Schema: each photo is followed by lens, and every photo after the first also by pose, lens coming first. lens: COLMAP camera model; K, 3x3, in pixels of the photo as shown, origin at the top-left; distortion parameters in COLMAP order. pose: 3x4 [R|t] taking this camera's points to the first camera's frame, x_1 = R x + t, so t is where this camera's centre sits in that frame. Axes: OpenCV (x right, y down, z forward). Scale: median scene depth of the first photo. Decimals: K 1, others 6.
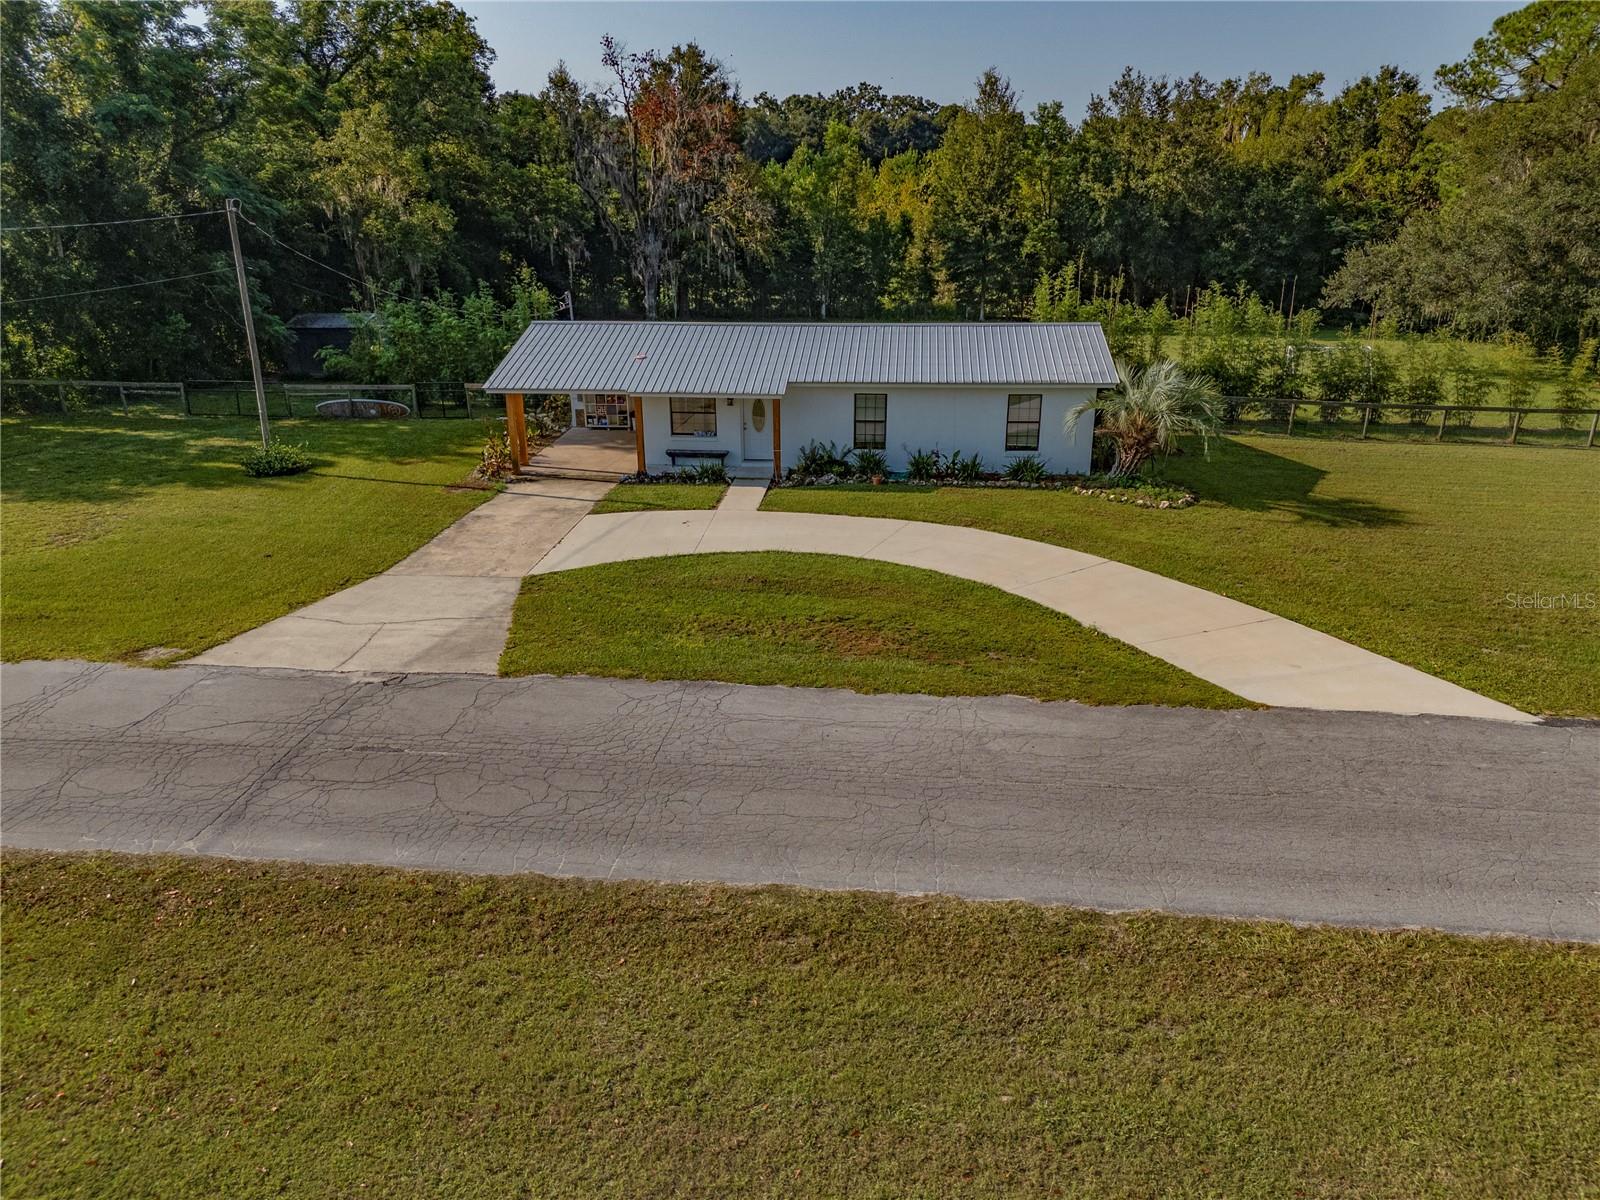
lens RADIAL K [[1175.0, 0, 803.7], [0, 1175.0, 603.6], [0, 0, 1]] dist [0.072405, -0.066331]
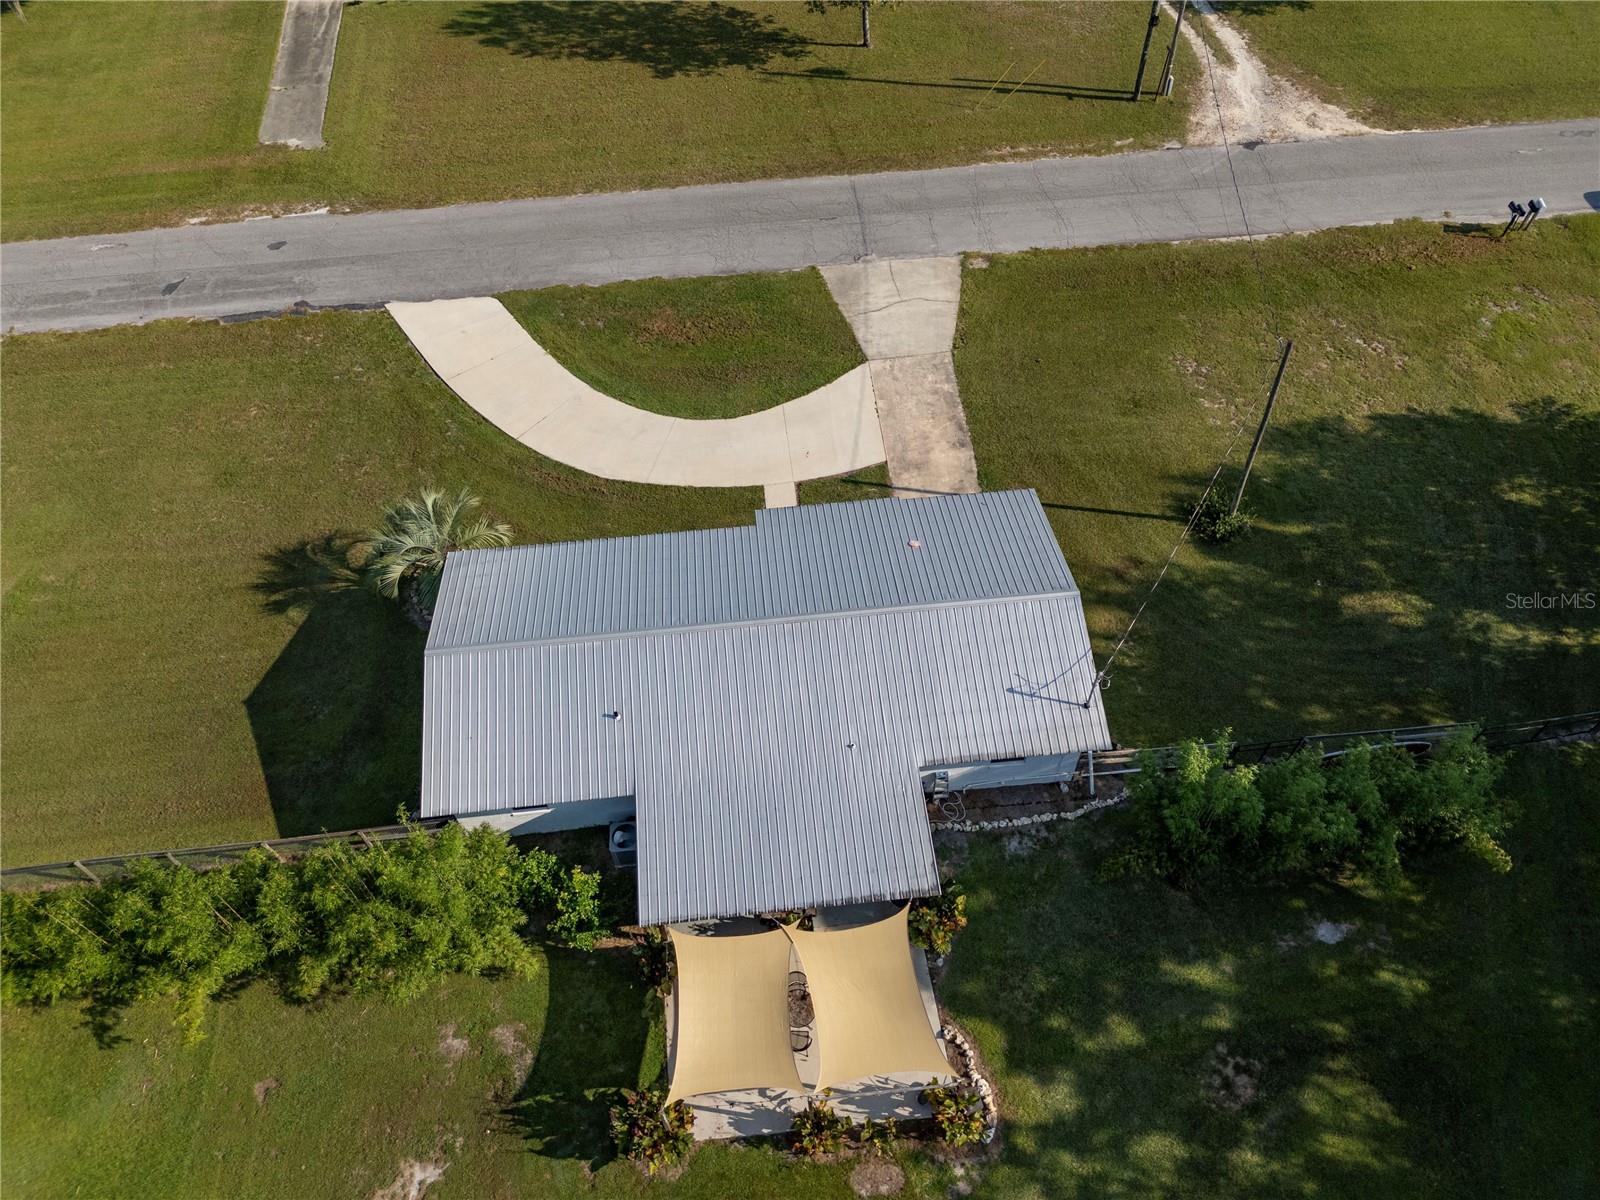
lens RADIAL K [[1175.0, 0, 803.7], [0, 1175.0, 603.6], [0, 0, 1]] dist [0.072405, -0.066331]
pose [[-0.981418, 0.170943, -0.087158, 0.039369], [-0.035918, 0.282534, 0.958584, -0.964603], [0.188488, 0.943903, -0.271145, 1.099943]]
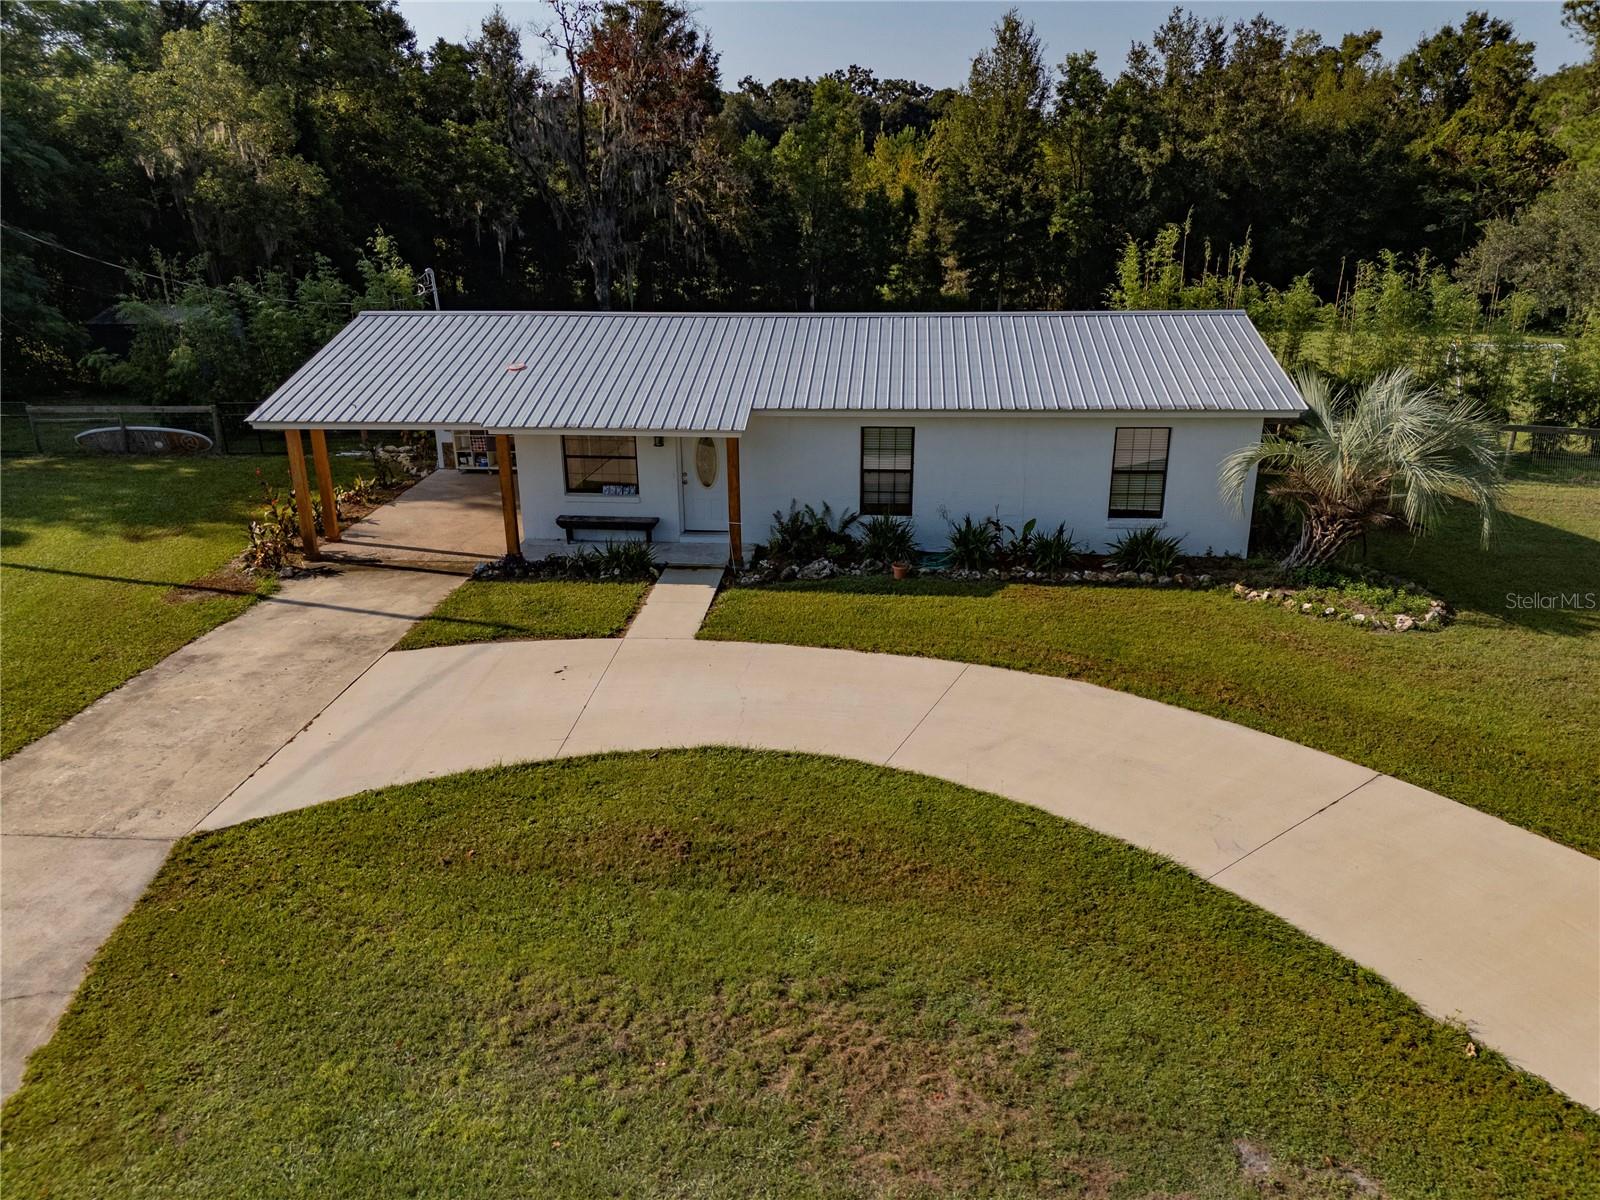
lens RADIAL K [[1175.0, 0, 803.7], [0, 1175.0, 603.6], [0, 0, 1]] dist [0.072405, -0.066331]
pose [[0.999956, -0.005627, 0.007555, 0.006548], [0.005610, 0.999982, 0.002308, -0.072174], [-0.007568, -0.002266, 0.999969, 0.318572]]
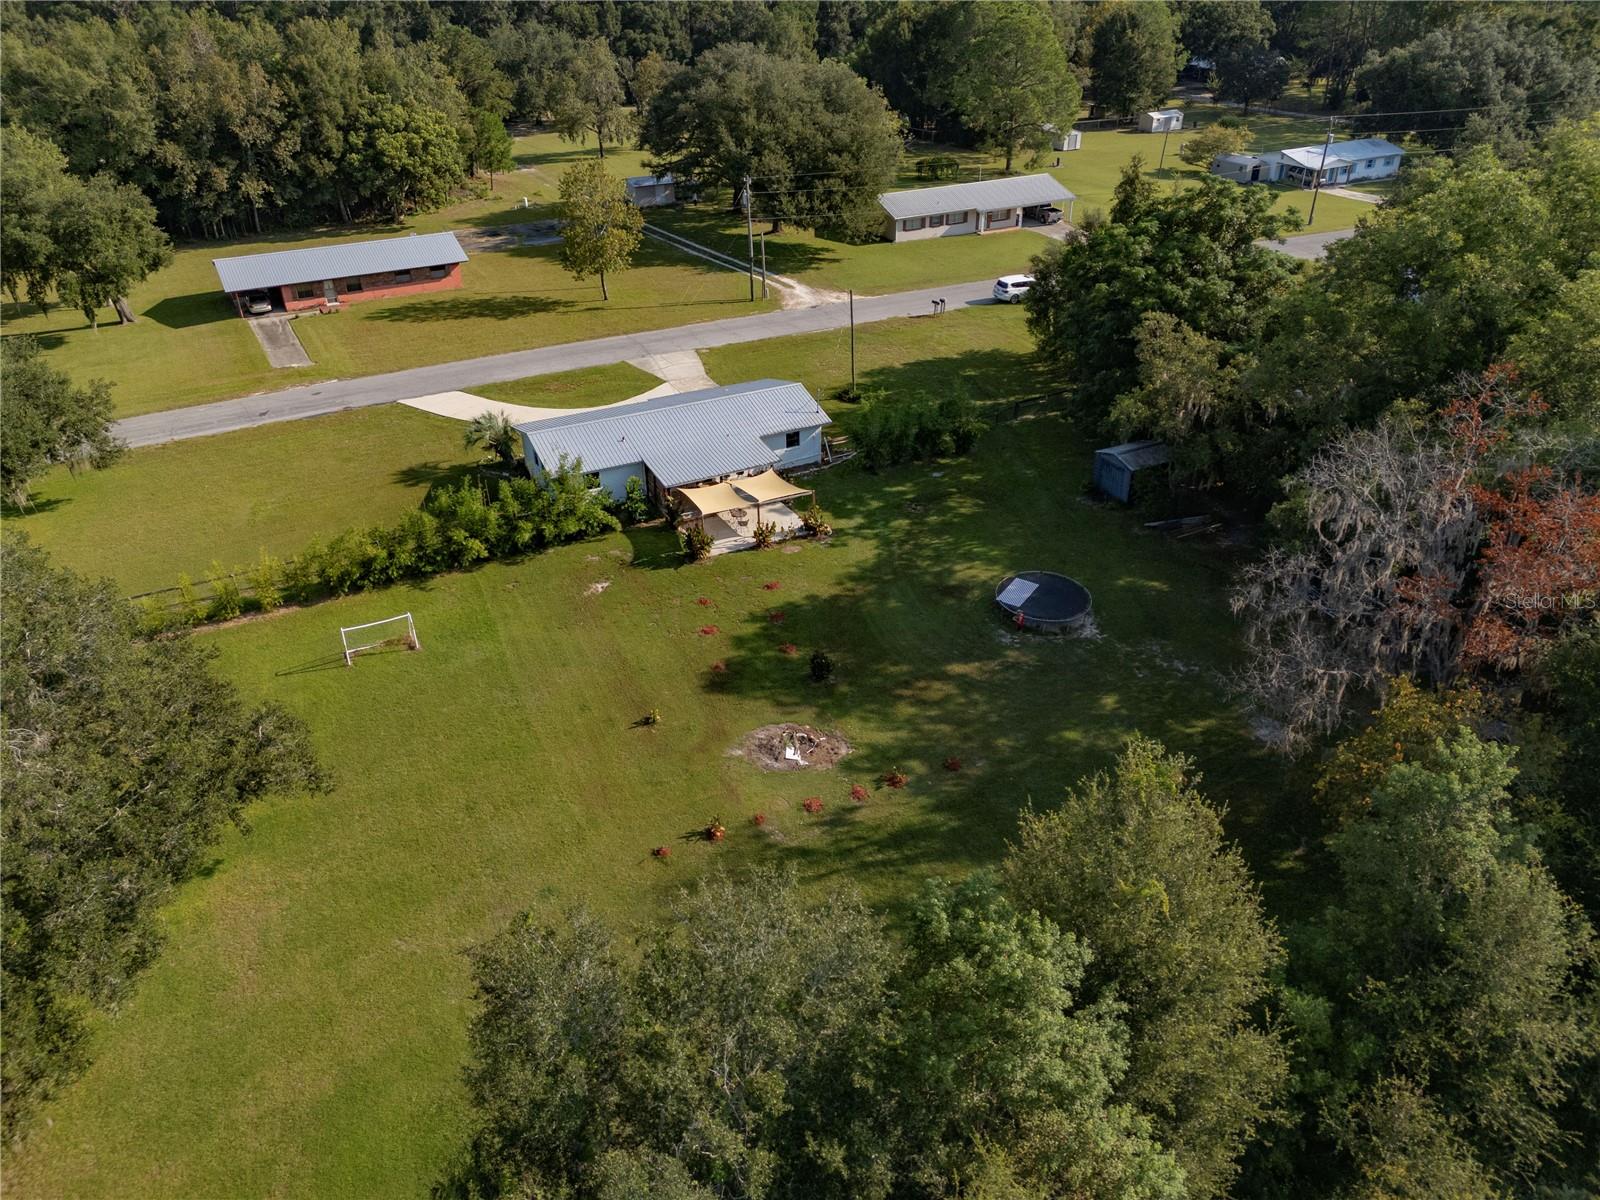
lens RADIAL K [[1175.0, 0, 803.7], [0, 1175.0, 603.6], [0, 0, 1]] dist [0.072405, -0.066331]
pose [[-0.845465, 0.288805, -0.449200, 0.709809], [-0.170634, 0.650962, 0.739684, -1.357988], [0.506037, 0.702026, -0.501086, 2.077163]]
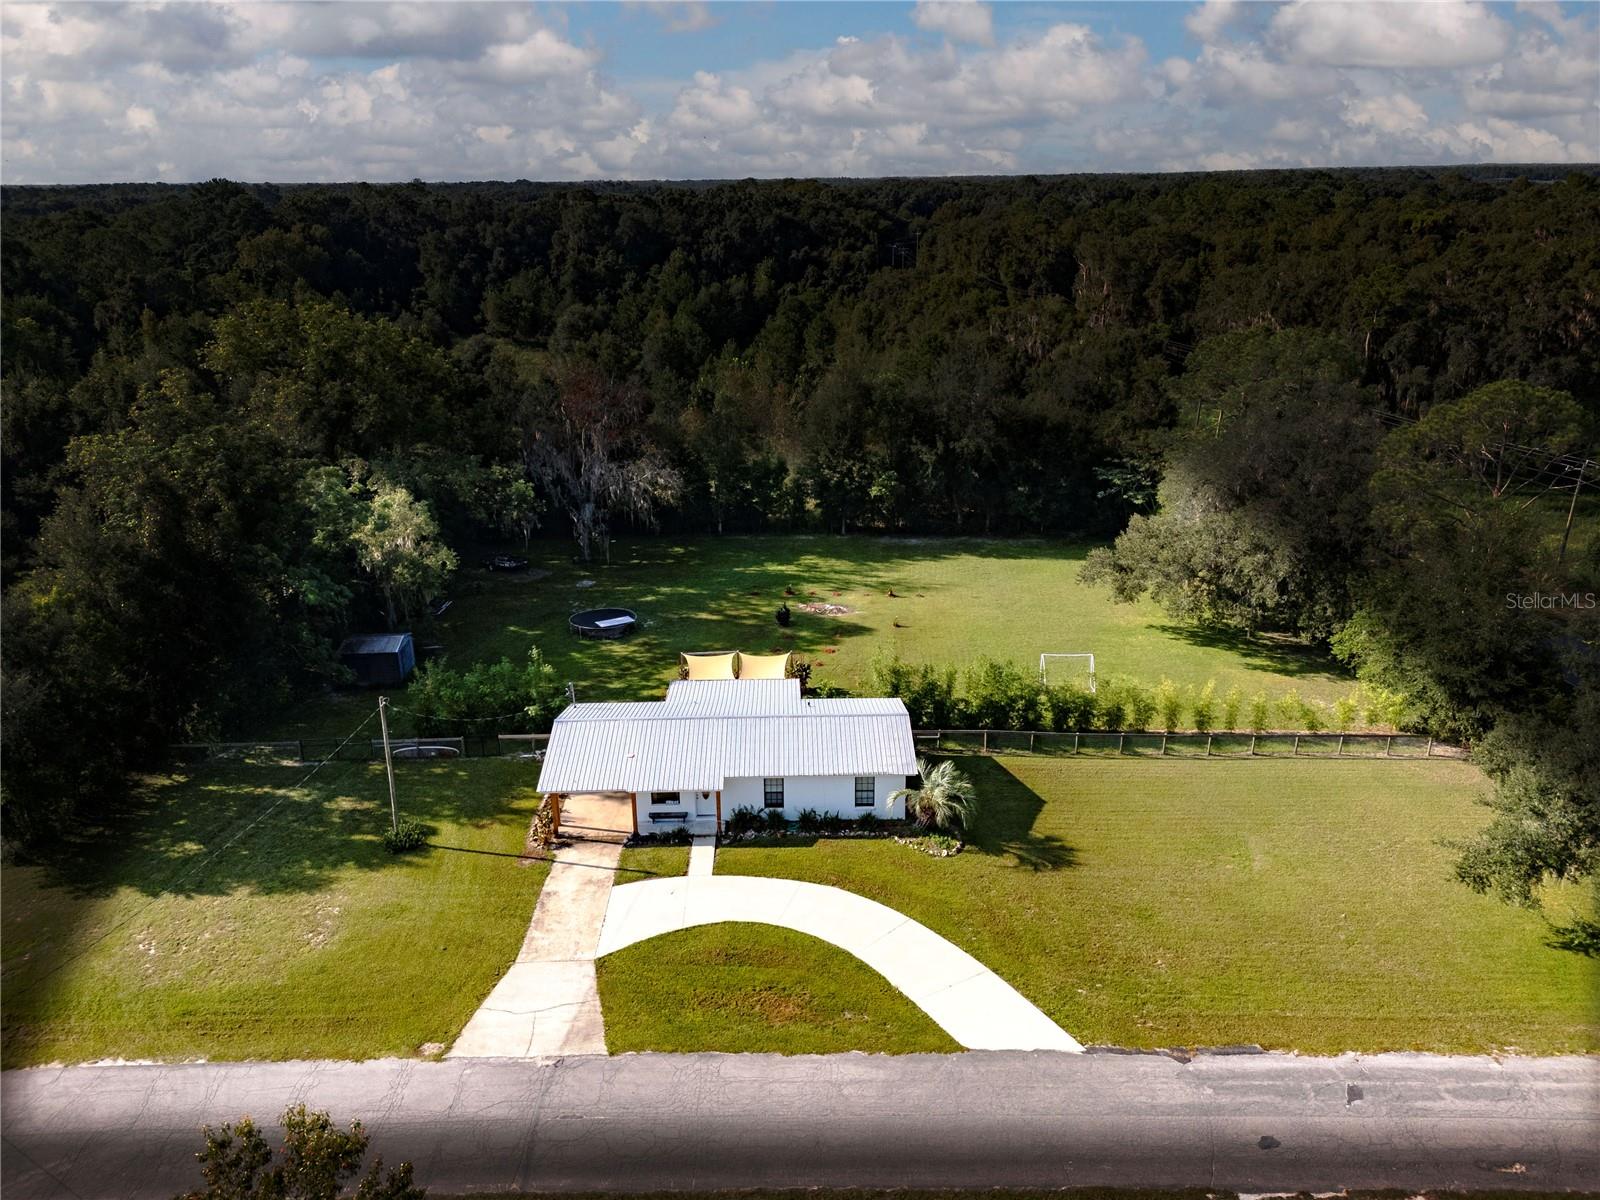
lens RADIAL K [[1175.0, 0, 803.7], [0, 1175.0, 603.6], [0, 0, 1]] dist [0.072405, -0.066331]
pose [[0.994222, -0.041368, 0.099051, -0.045160], [0.040880, 0.999140, 0.006961, -0.356271], [-0.099254, -0.002872, 0.995058, -0.537109]]
